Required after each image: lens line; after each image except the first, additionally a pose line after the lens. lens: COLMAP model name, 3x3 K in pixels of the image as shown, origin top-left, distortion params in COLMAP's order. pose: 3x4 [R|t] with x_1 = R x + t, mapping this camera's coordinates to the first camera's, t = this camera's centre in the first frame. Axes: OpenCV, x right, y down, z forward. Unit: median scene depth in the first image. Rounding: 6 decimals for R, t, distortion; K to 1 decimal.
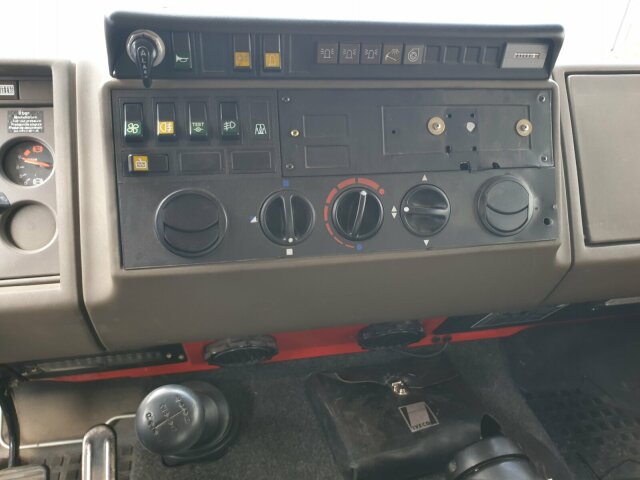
lens RADIAL K [[503.3, 0, 325.6], [0, 503.3, 236.7], [0, 0, 1]] dist [0.004884, -0.007642]
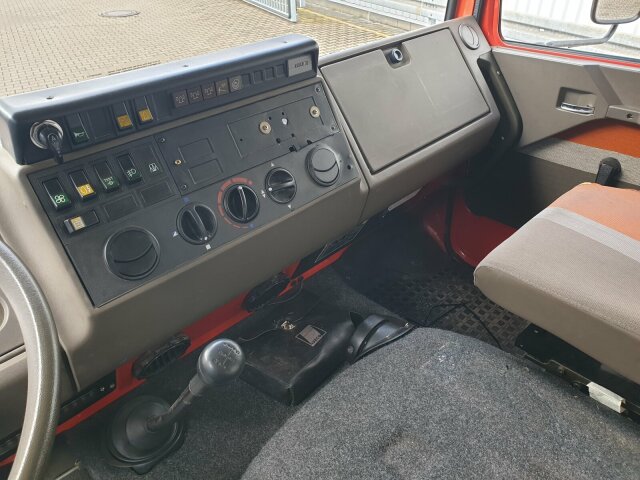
lens RADIAL K [[496.0, 0, 317.9], [0, 496.0, 243.4], [0, 0, 1]] dist [0.051154, -0.083268]
pose [[0.833802, -0.376129, 0.404104, -0.355505], [0.361944, 0.925165, 0.114306, -0.024398], [-0.416857, 0.050954, 0.907543, -0.330196]]
